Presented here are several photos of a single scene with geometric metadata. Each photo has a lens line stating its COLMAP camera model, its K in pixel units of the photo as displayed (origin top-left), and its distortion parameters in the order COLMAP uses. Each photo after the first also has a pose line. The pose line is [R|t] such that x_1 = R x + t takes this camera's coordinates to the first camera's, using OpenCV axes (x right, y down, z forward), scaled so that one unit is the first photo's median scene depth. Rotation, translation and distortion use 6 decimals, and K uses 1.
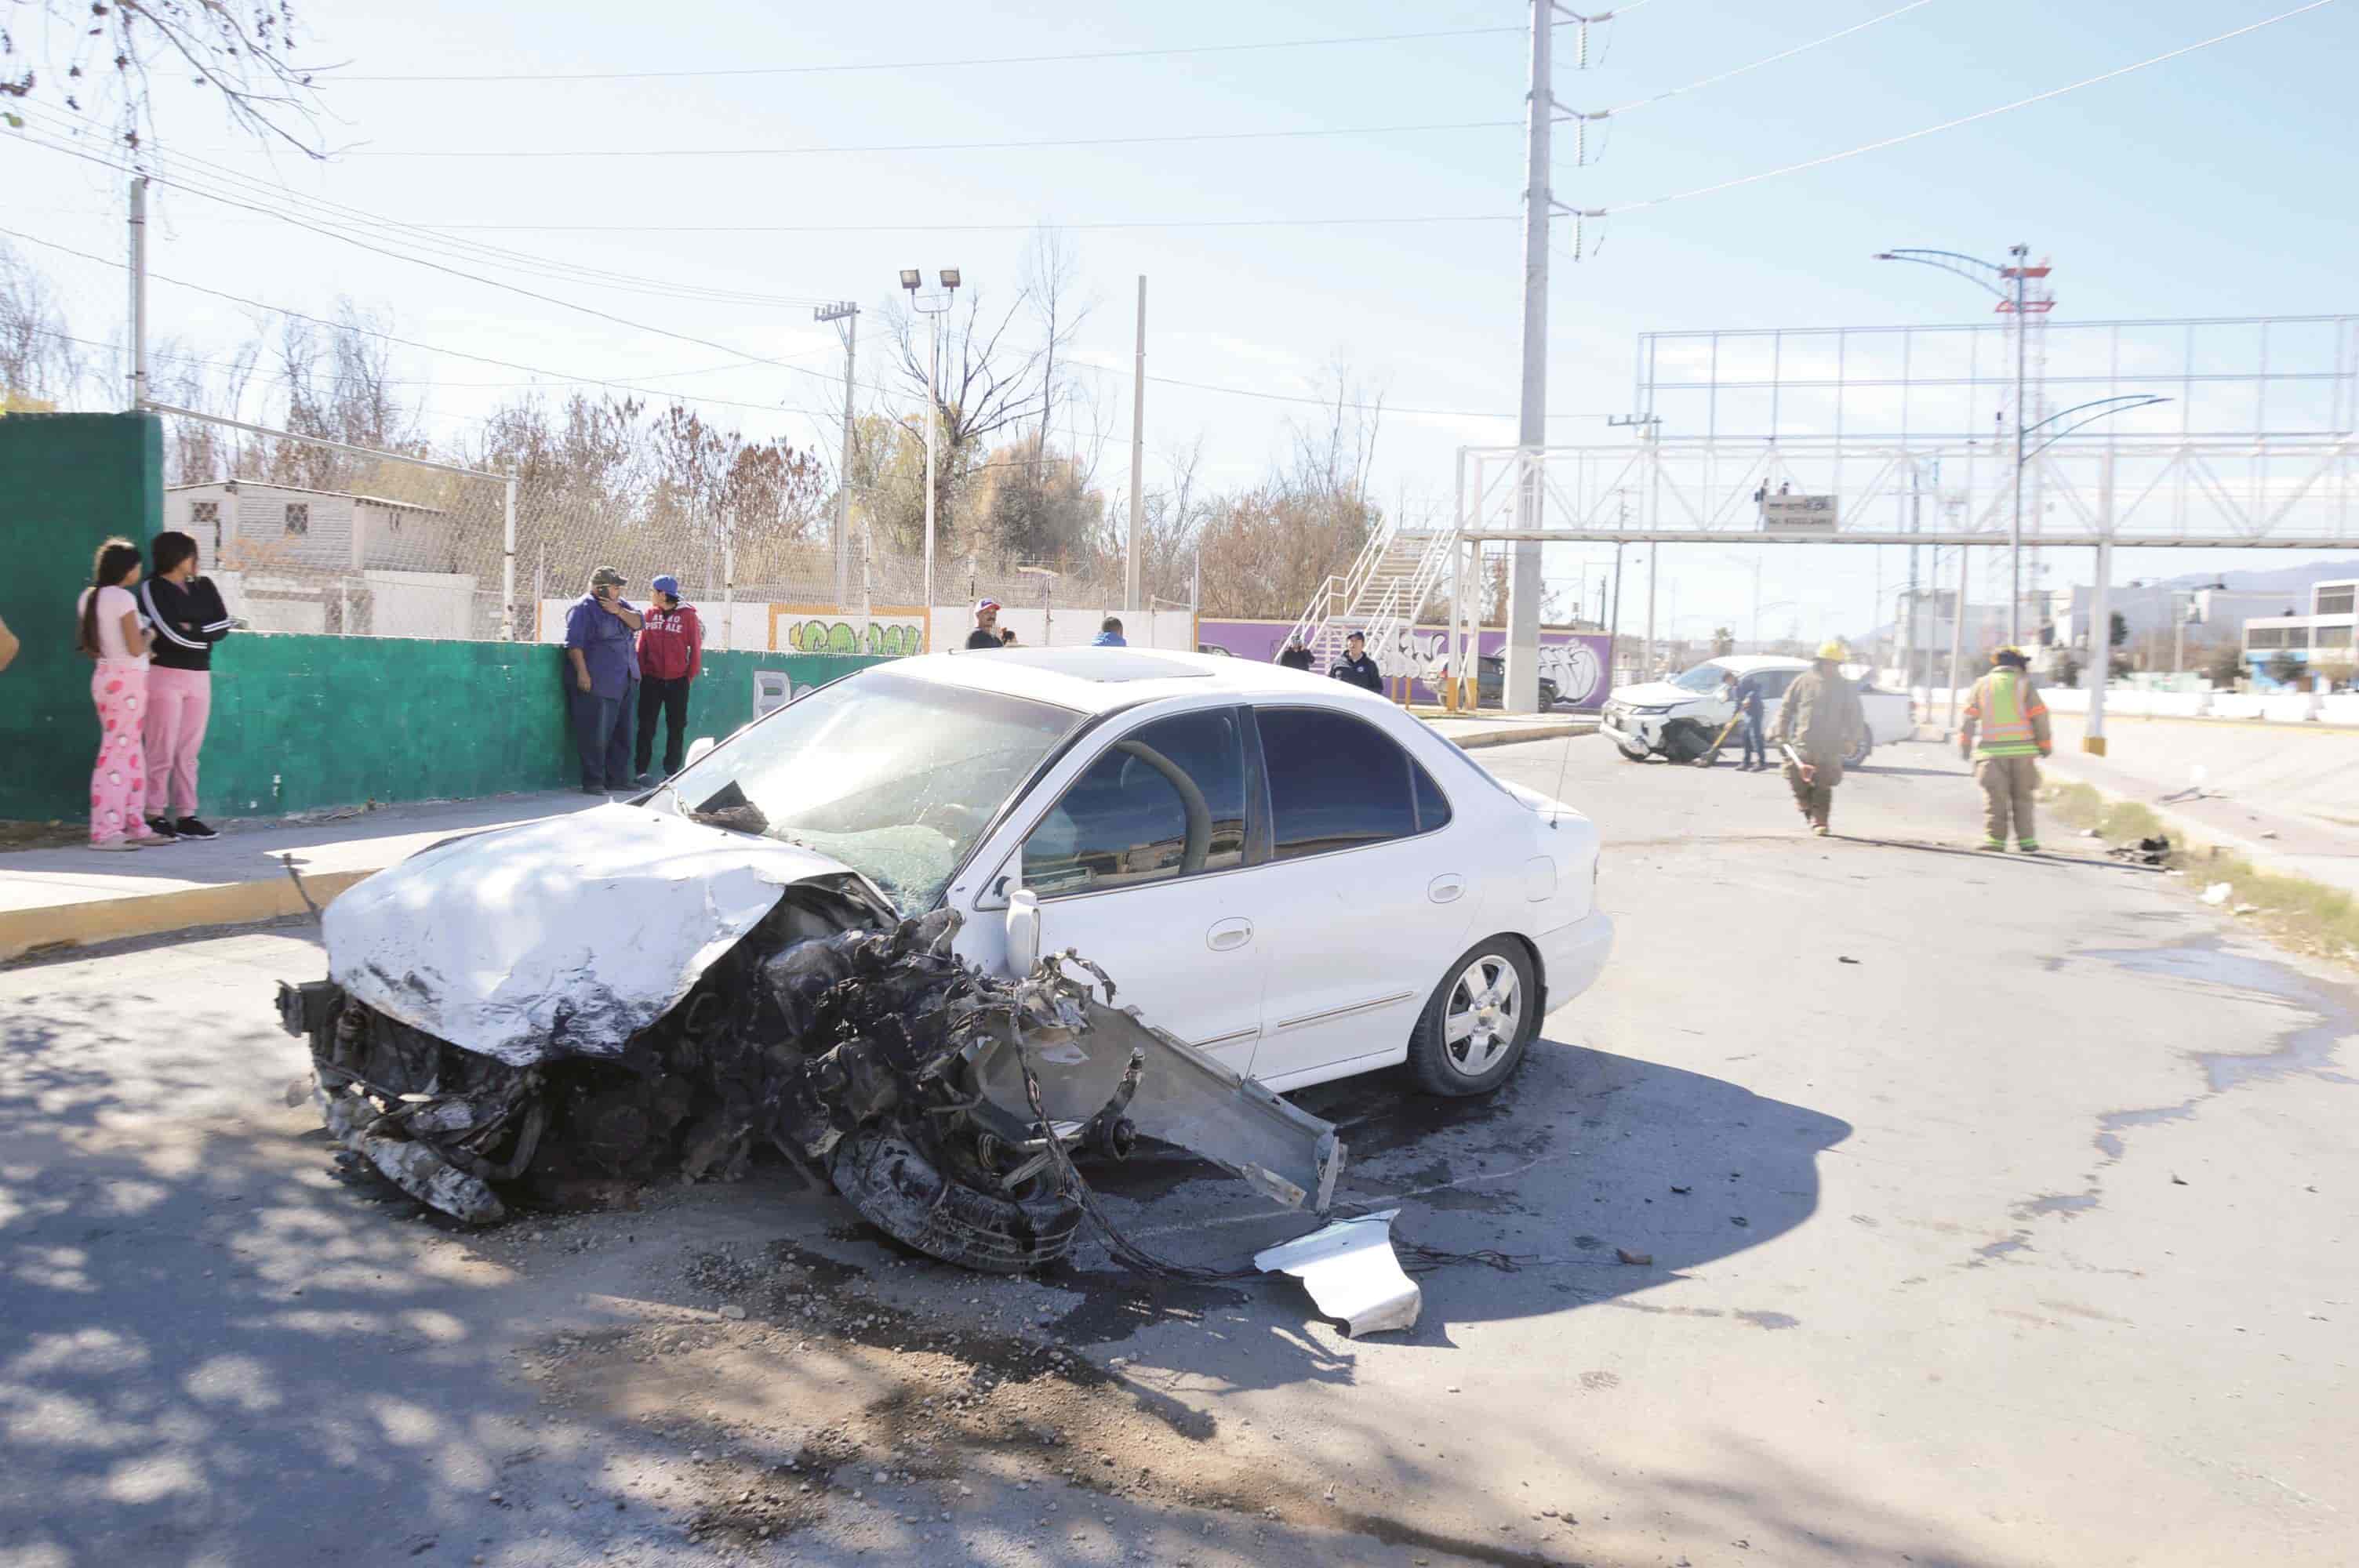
lens RADIAL K [[1881.0, 0, 1179.5], [0, 1881.0, 784.0], [0, 0, 1]] dist [-0.153769, 0.118361]
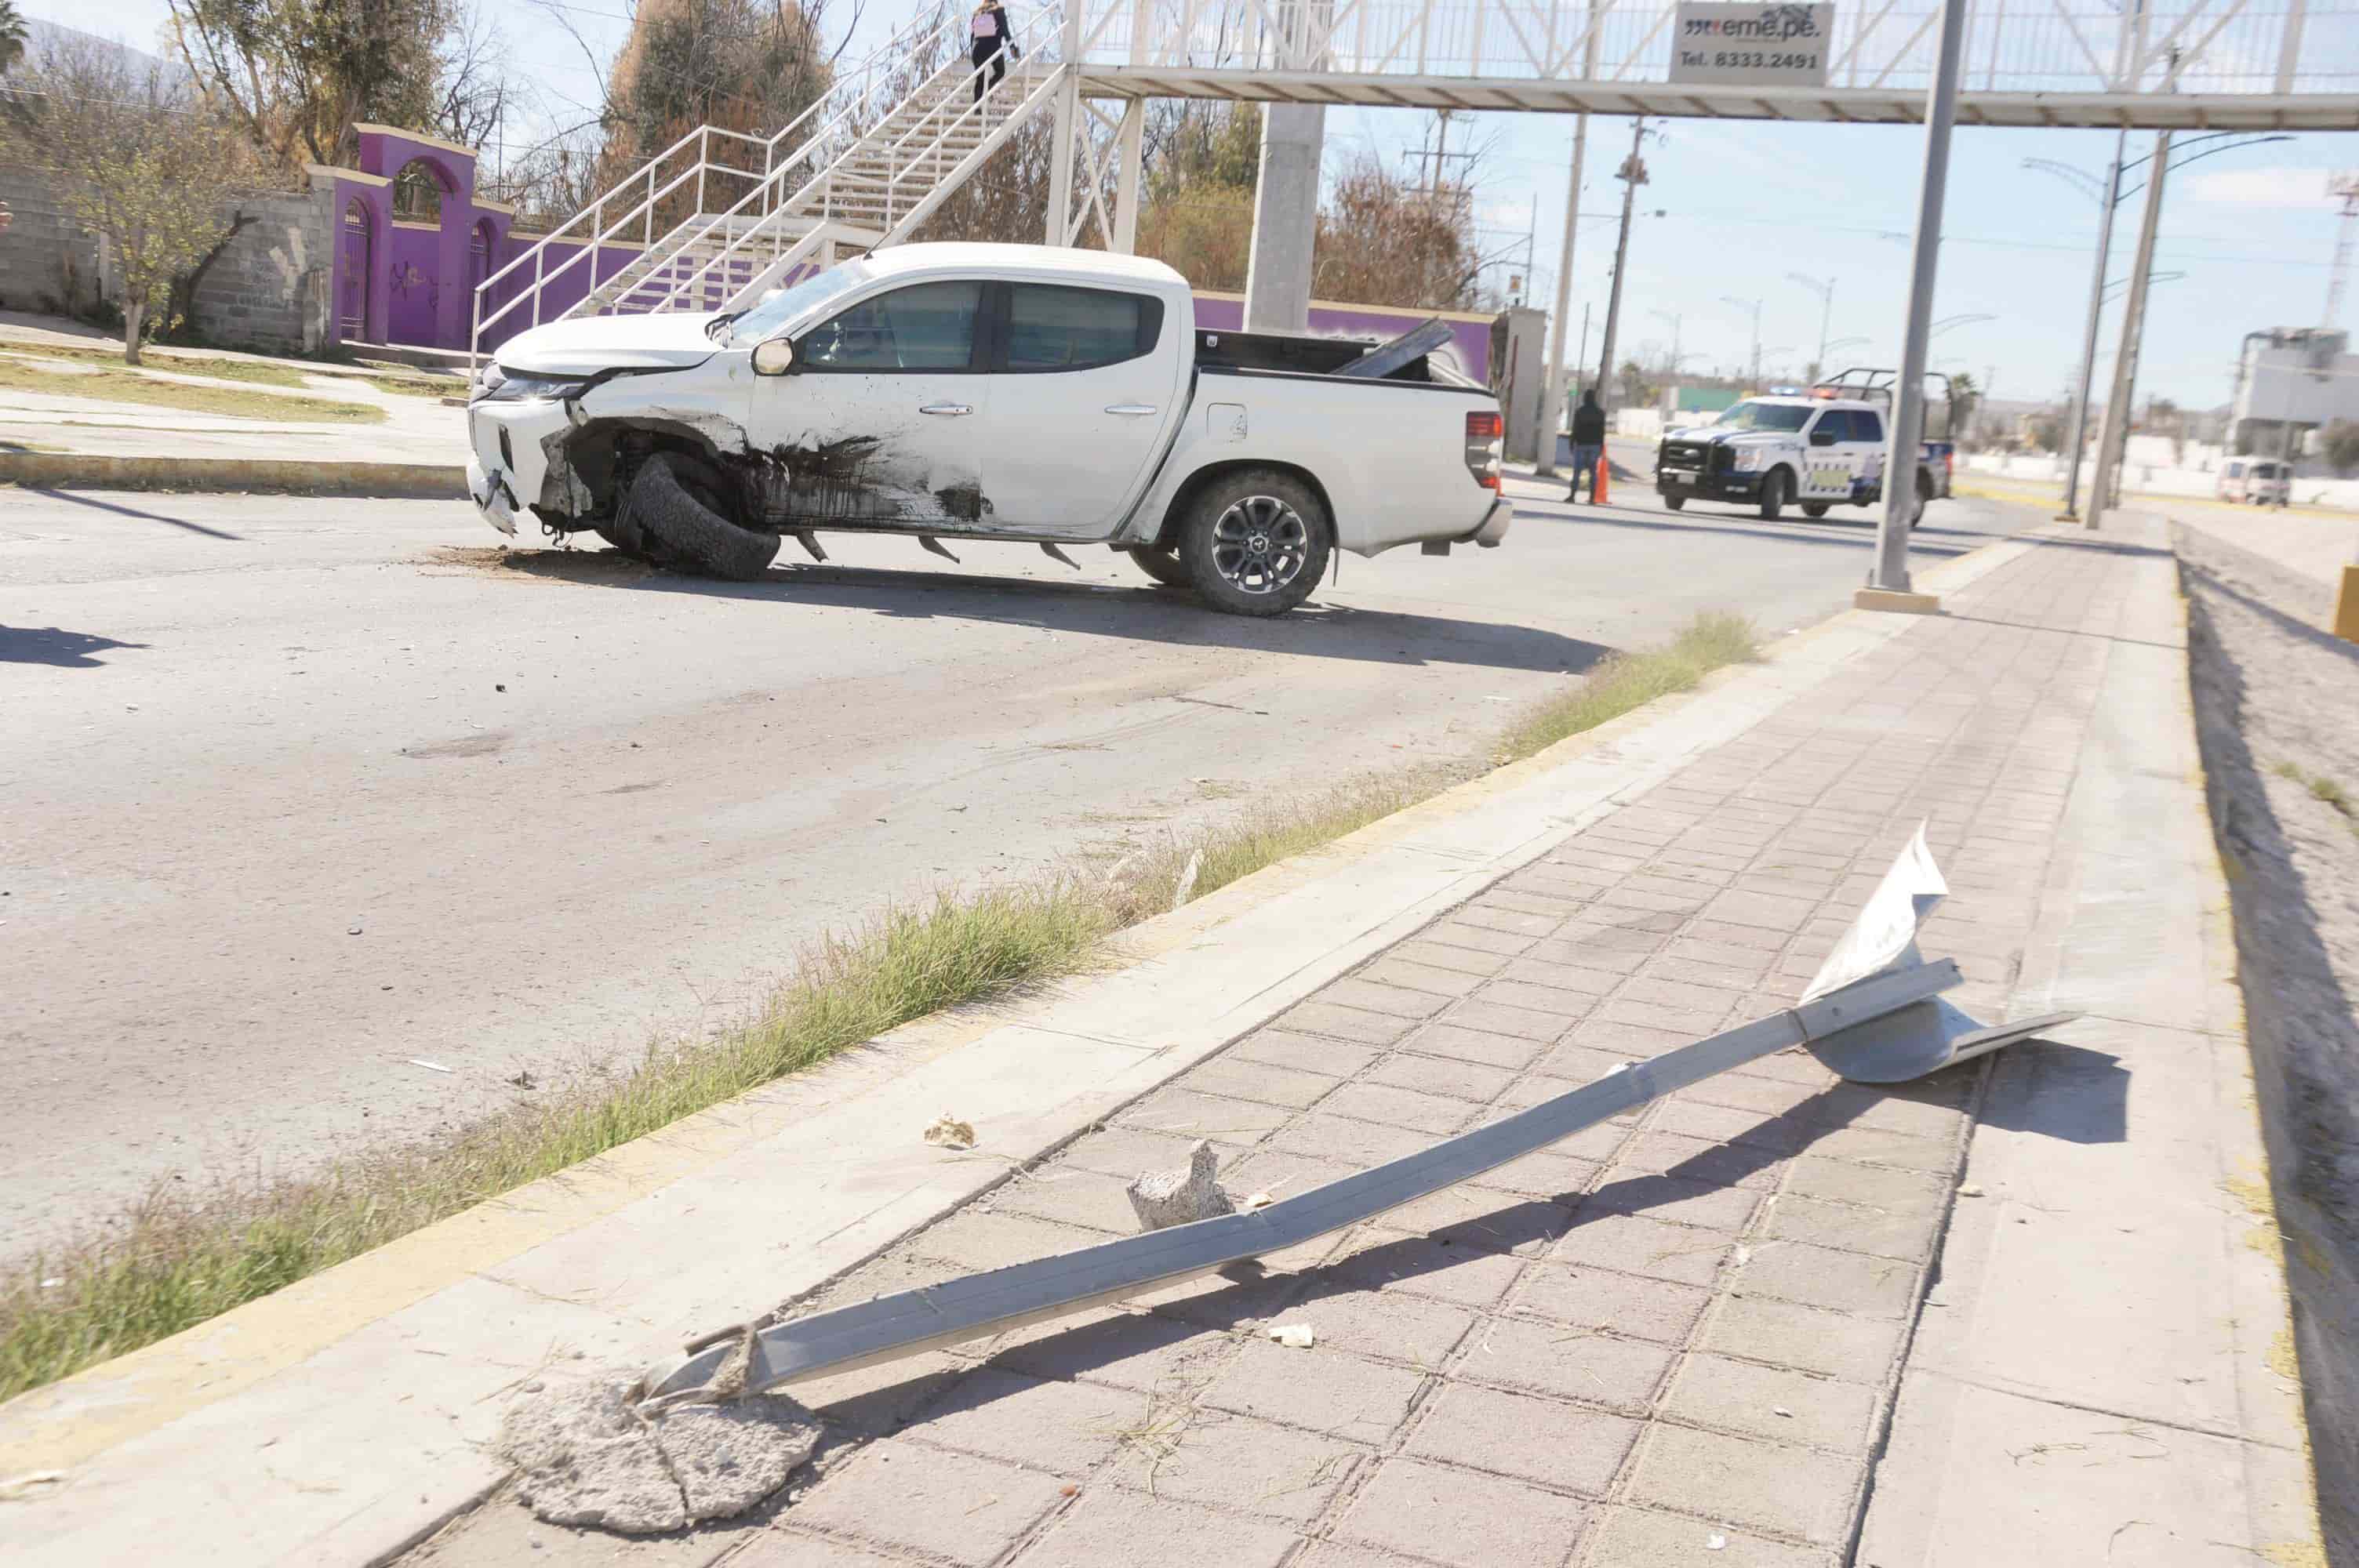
lens RADIAL K [[2544.4, 0, 1179.5], [0, 2544.4, 784.0], [0, 0, 1]] dist [0.010704, 0.202084]
pose [[0.997961, 0.061113, -0.018430, 0.216619], [-0.059242, 0.994261, 0.089080, -0.010915], [0.023768, -0.087807, 0.995854, 0.344290]]
